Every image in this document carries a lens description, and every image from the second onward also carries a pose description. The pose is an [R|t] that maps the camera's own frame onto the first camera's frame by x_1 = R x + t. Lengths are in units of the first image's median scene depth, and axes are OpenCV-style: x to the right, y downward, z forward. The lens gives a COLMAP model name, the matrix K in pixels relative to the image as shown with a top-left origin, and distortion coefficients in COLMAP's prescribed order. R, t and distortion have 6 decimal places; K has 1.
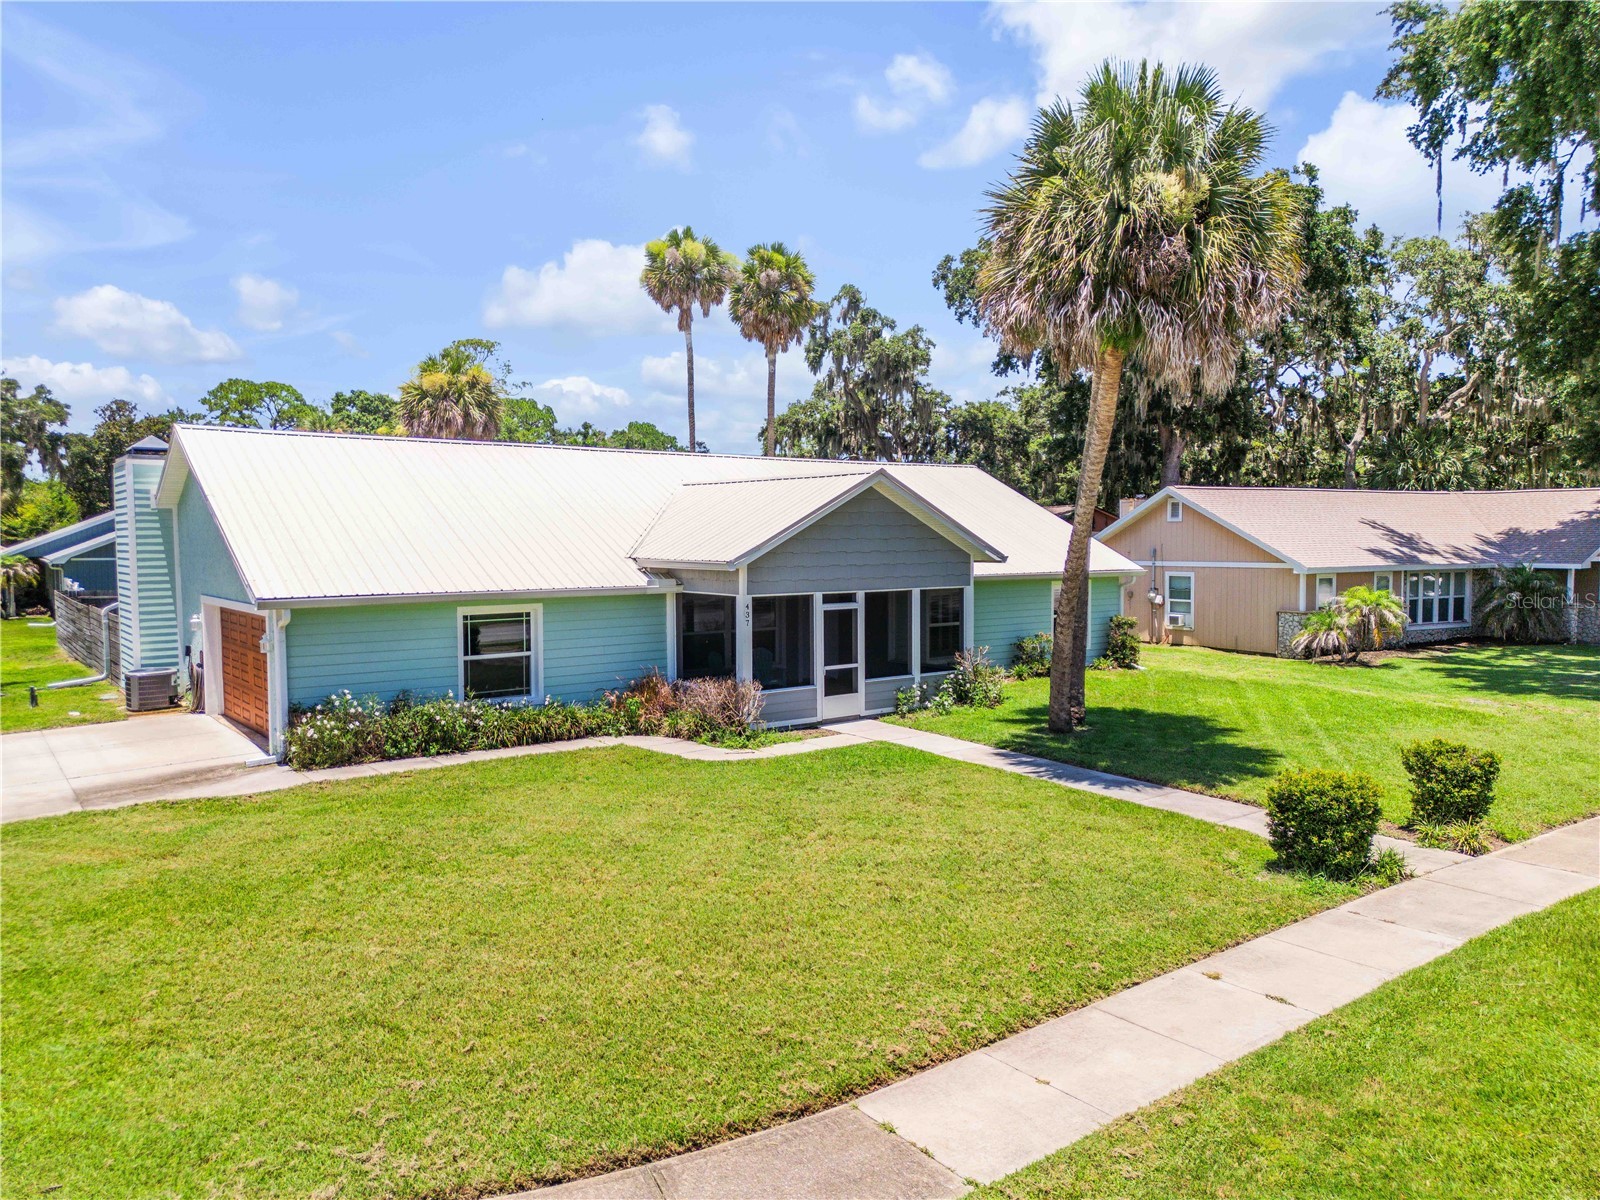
lens RADIAL K [[1090.0, 0, 800.0], [0, 1090.0, 600.0], [0, 0, 1]] dist [0.057032, -0.048578]
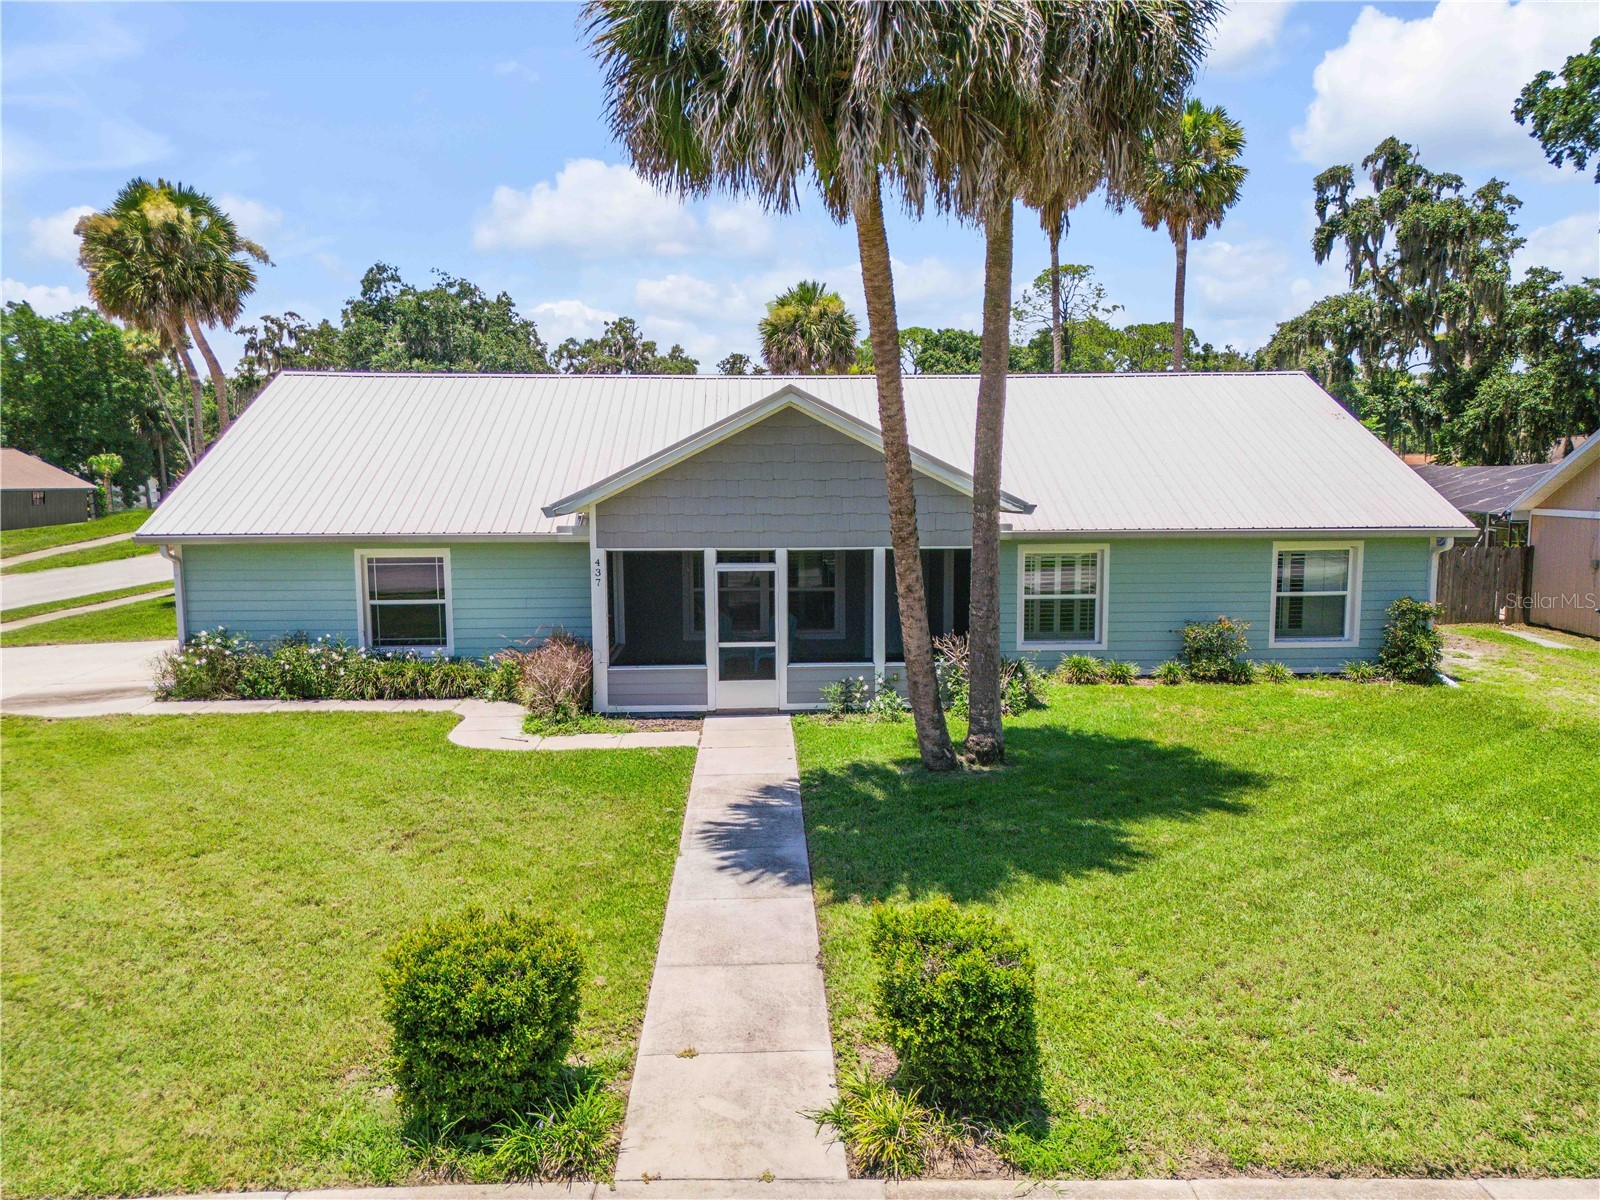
lens RADIAL K [[1090.0, 0, 800.0], [0, 1090.0, 600.0], [0, 0, 1]] dist [0.057032, -0.048578]
pose [[0.825691, 0.065329, -0.560327, 0.498941], [-0.031370, 0.997052, 0.070020, -0.026096], [0.563249, -0.040237, 0.825307, 0.377486]]
